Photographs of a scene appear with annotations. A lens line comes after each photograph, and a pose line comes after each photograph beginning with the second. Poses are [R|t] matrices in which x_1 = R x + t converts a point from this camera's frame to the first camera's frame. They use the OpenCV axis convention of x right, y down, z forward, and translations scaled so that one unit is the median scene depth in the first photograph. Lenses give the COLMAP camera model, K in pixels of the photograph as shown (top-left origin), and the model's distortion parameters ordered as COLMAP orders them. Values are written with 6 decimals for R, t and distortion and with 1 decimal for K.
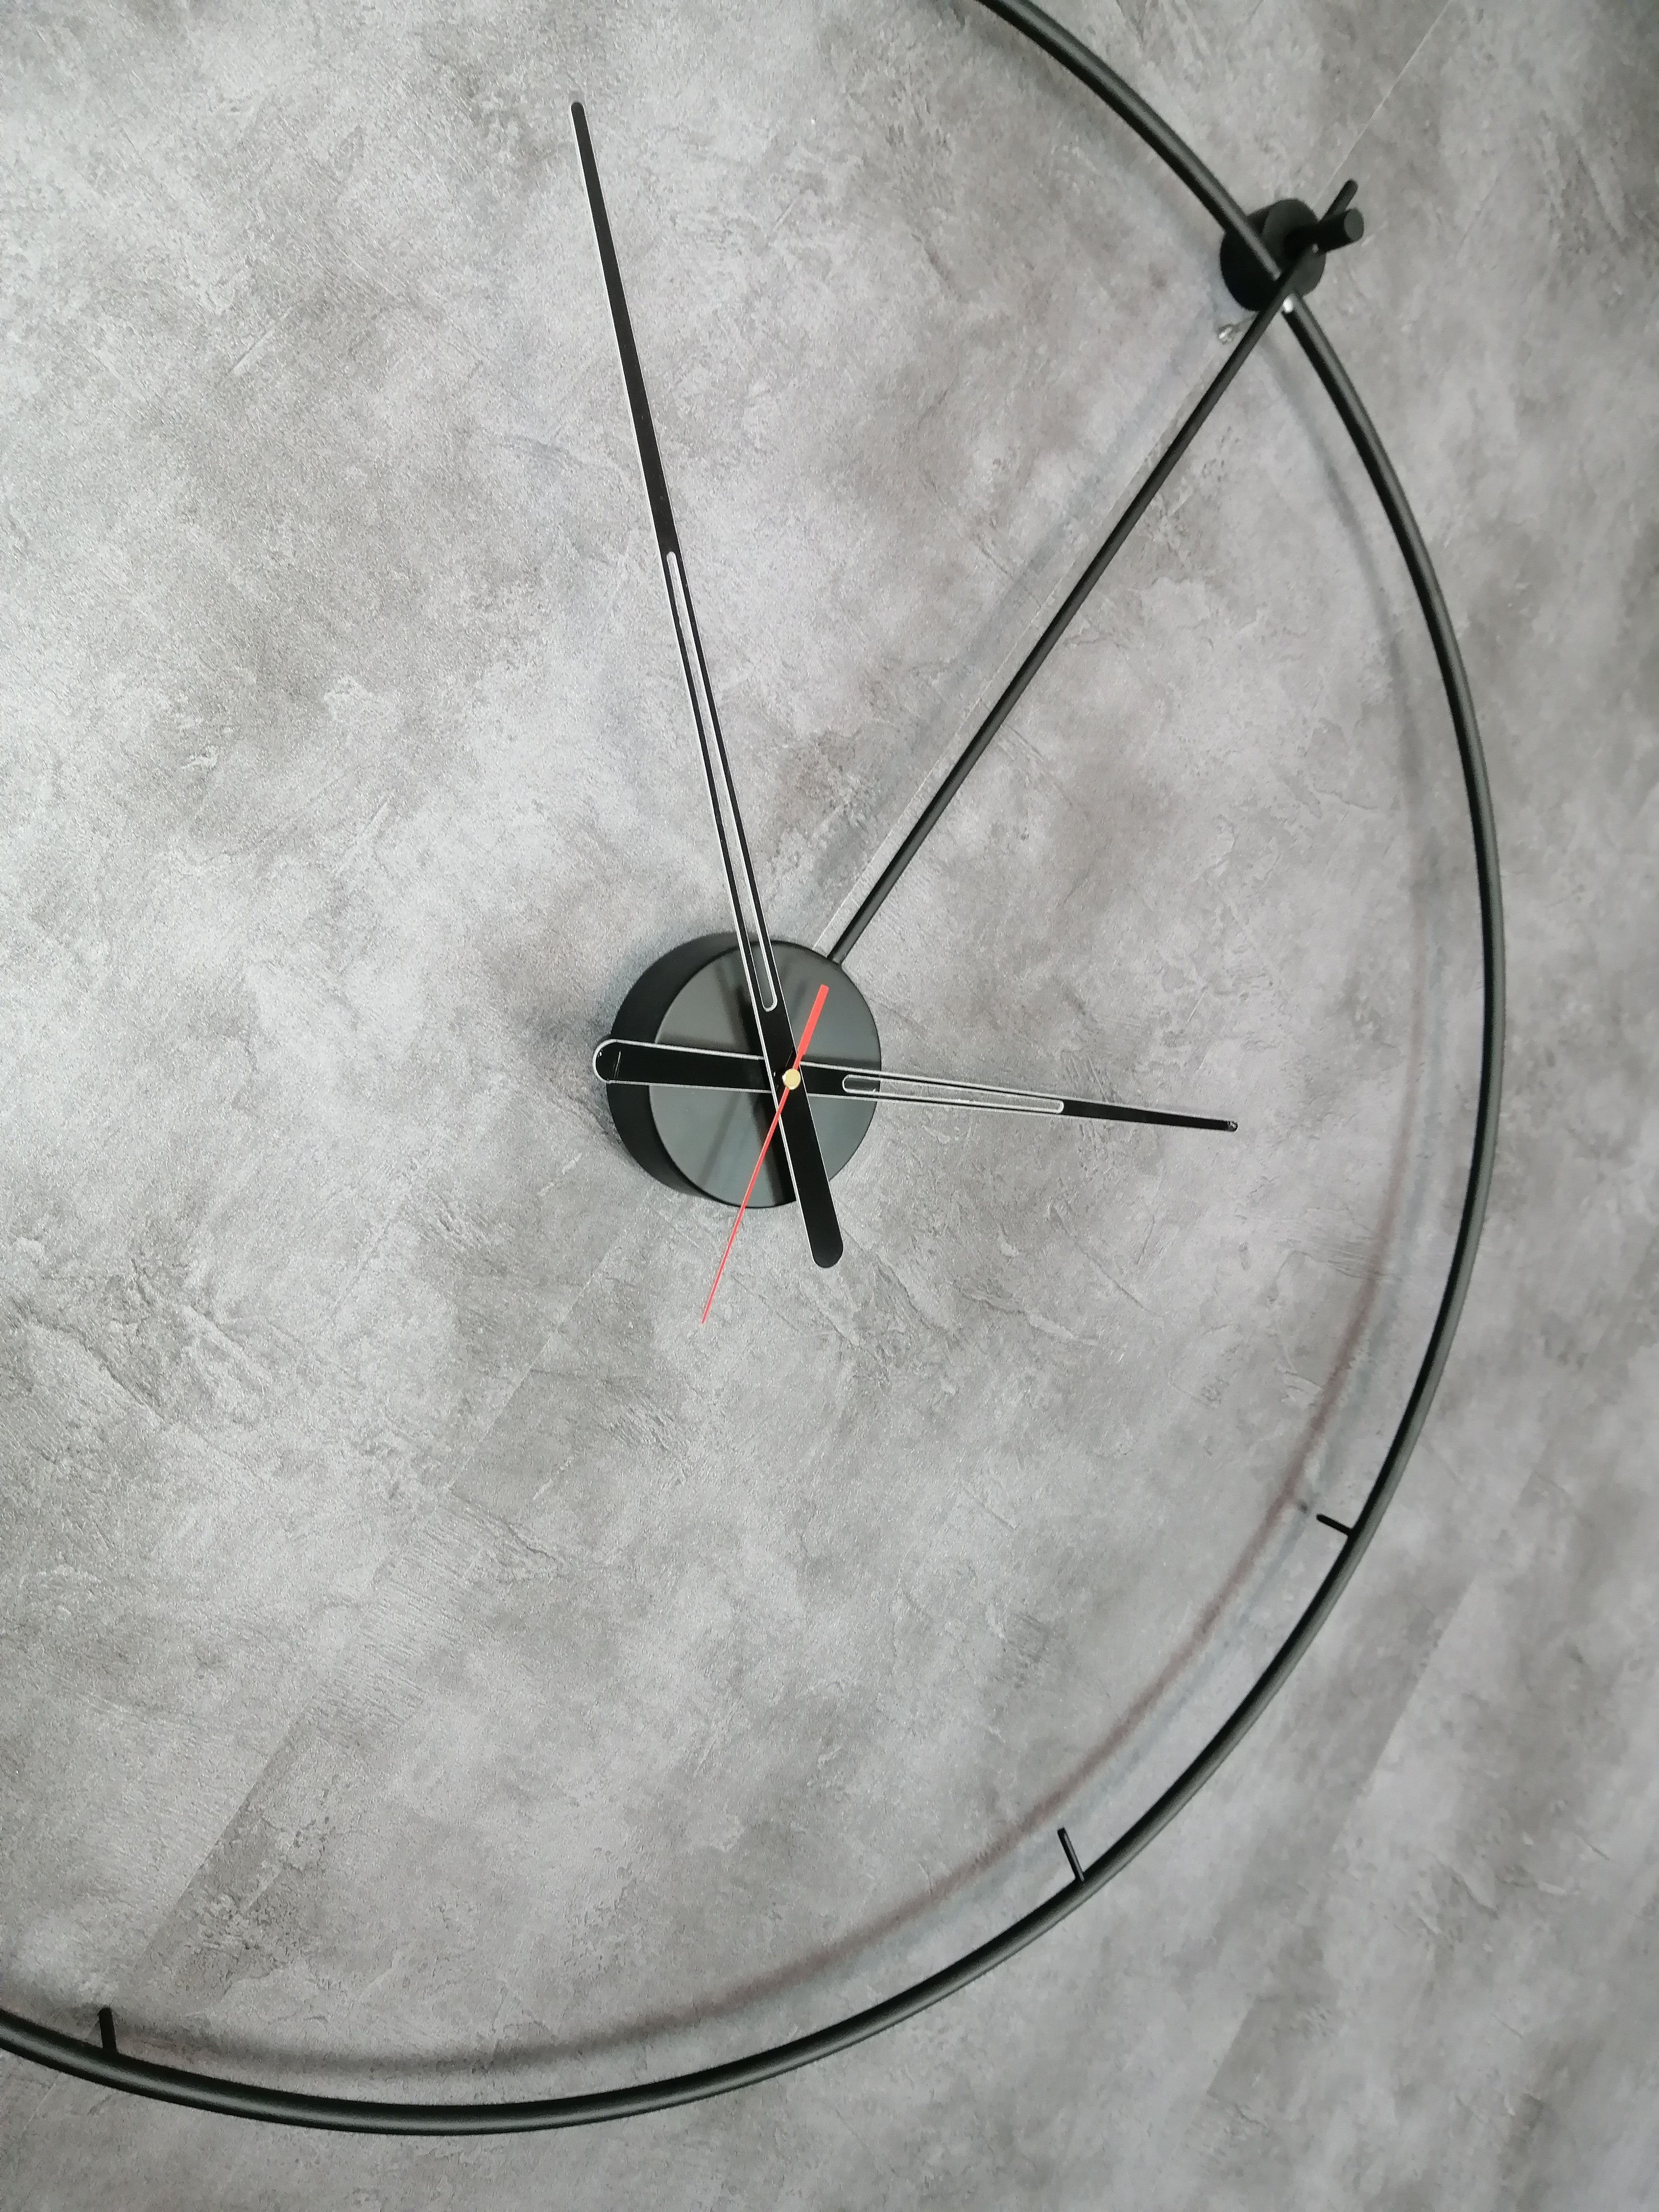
lens RADIAL K [[1713.7, 0, 794.3], [0, 1713.7, 1114.2], [0, 0, 1]] dist [-0.032207, 0.024398]
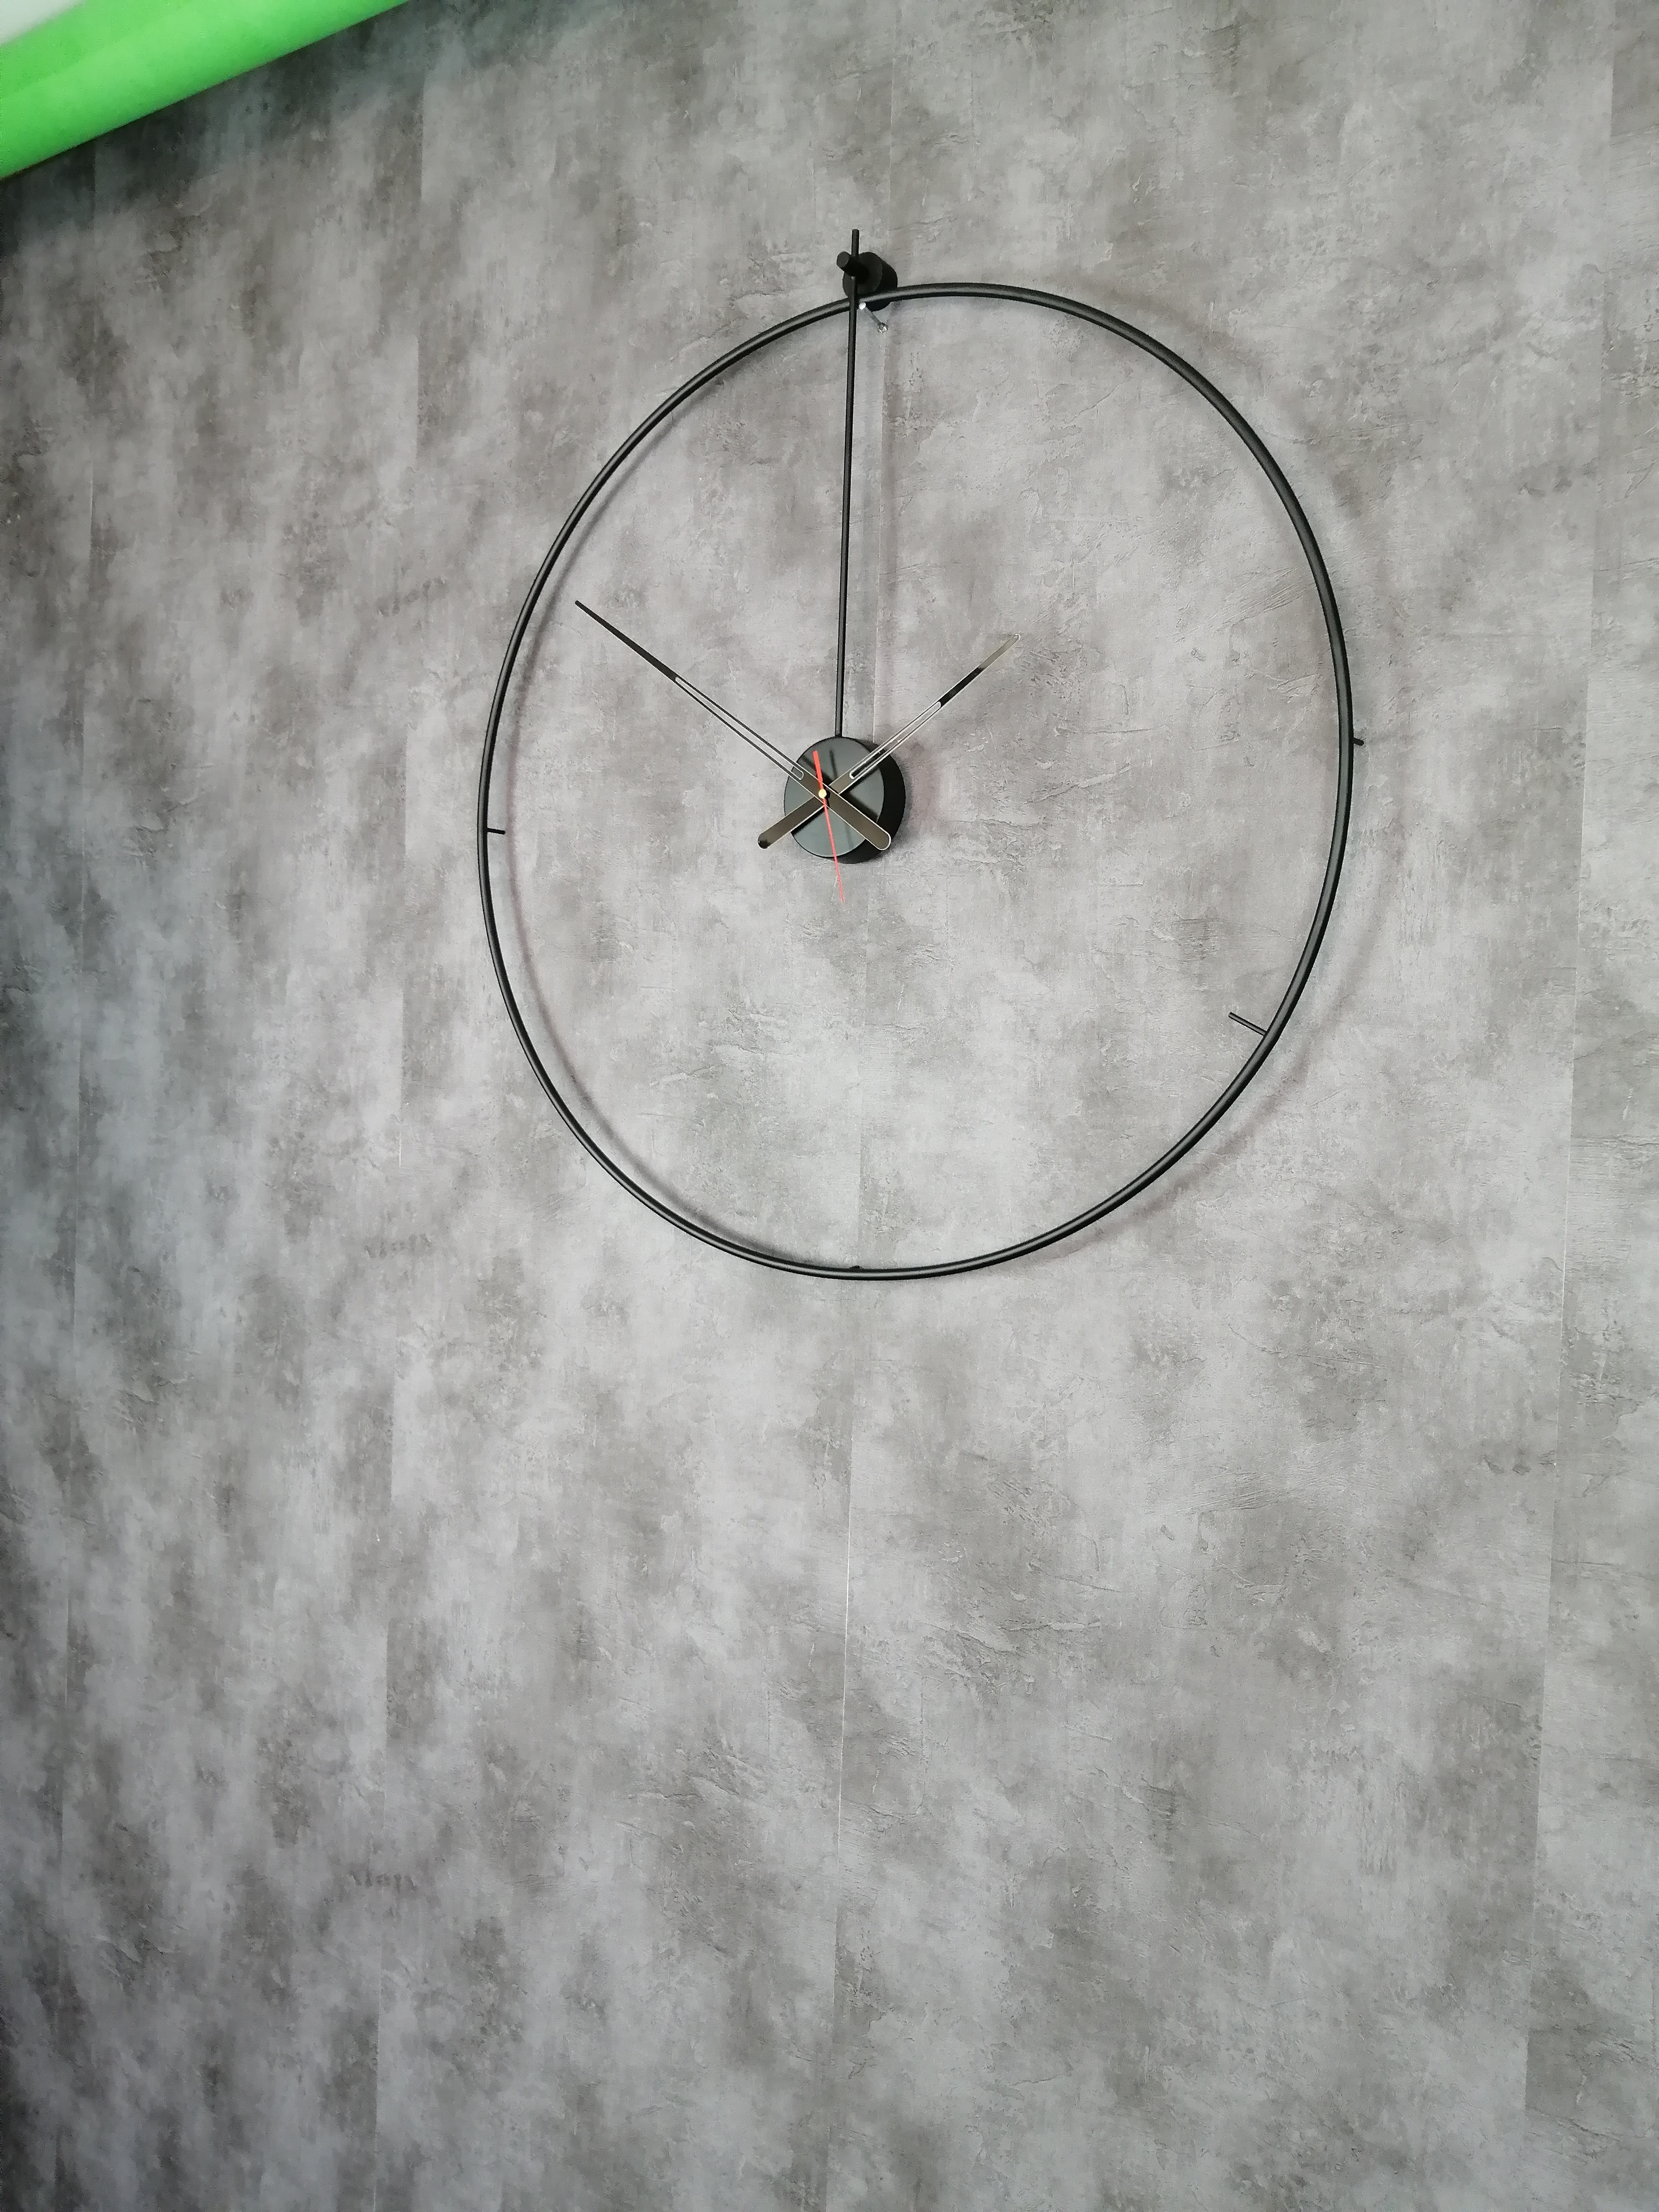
lens RADIAL K [[1713.7, 0, 822.0], [0, 1713.7, 1116.3], [0, 0, 1]] dist [-0.032207, 0.024398]
pose [[0.298388, -0.502982, -0.811156, 1.407518], [0.376874, 0.842903, -0.384033, 1.052297], [0.876887, -0.191113, 0.441073, -0.082518]]
